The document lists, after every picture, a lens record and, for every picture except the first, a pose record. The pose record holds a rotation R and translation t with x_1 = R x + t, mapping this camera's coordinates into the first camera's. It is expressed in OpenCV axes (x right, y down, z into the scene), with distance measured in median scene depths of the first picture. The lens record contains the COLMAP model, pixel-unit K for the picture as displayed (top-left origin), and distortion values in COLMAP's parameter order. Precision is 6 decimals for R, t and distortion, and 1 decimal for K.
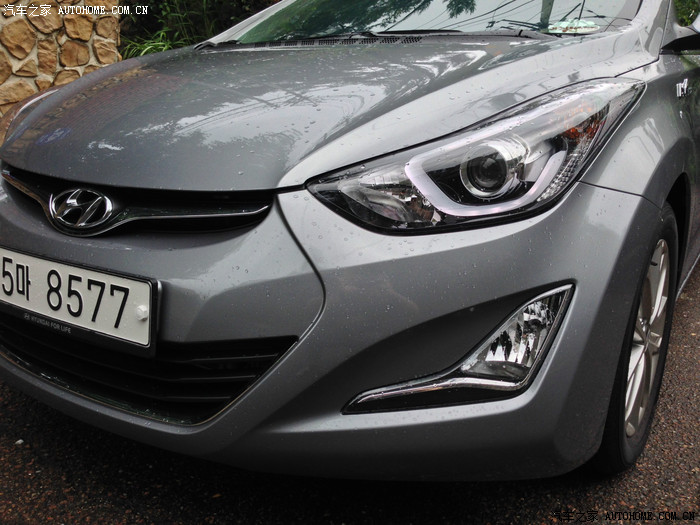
lens RADIAL K [[657.6, 0, 350.0], [0, 657.6, 262.5], [0, 0, 1]] dist [0.053827, -0.185494]
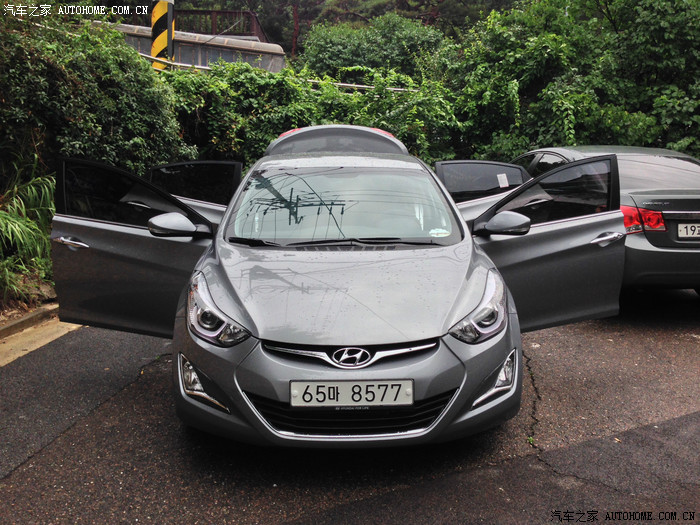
lens RADIAL K [[651.2, 0, 350.0], [0, 651.2, 262.5], [0, 0, 1]] dist [0.110776, -0.250182]
pose [[0.807398, -0.119775, 0.577722, -1.800642], [0.154098, 0.988000, -0.010525, -0.409495], [-0.569528, 0.097523, 0.816166, -0.975428]]
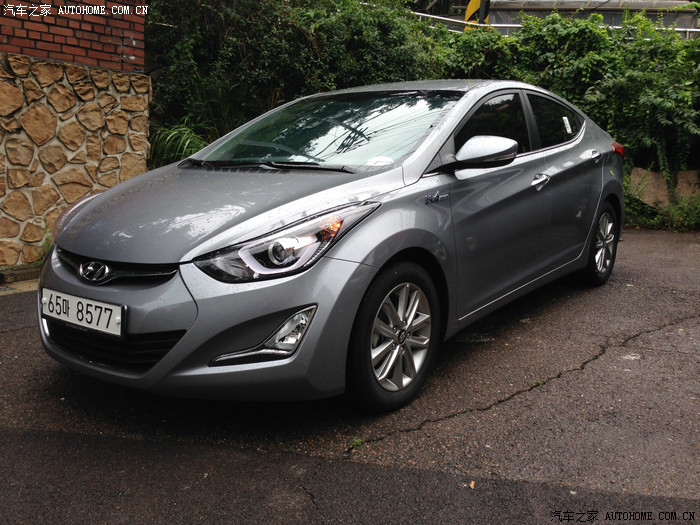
lens RADIAL K [[651.2, 0, 350.0], [0, 651.2, 262.5], [0, 0, 1]] dist [0.110776, -0.250182]
pose [[0.997189, -0.012490, -0.073874, 0.563383], [0.008060, 0.998167, -0.059975, 0.020392], [0.074488, 0.059211, 0.995463, -1.027825]]
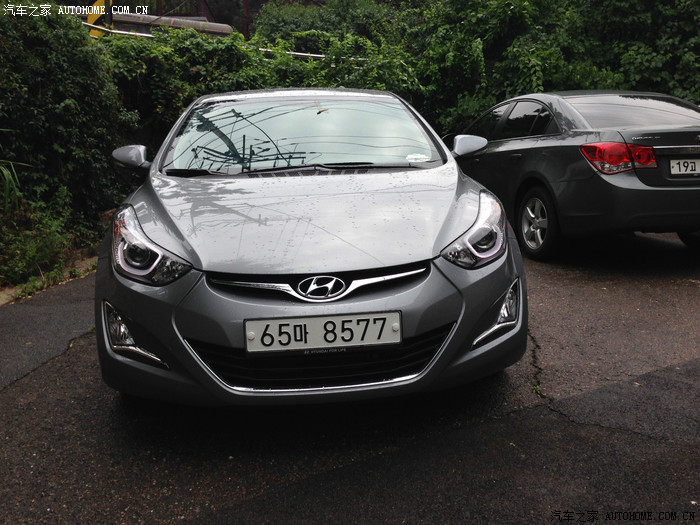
lens RADIAL K [[648.9, 0, 355.7], [0, 648.9, 259.8], [0, 0, 1]] dist [0.122217, -0.260960]
pose [[0.761647, -0.150985, 0.630157, -1.550230], [0.194427, 0.980917, 0.000030, -0.147070], [-0.618136, 0.122497, 0.776468, -0.516289]]
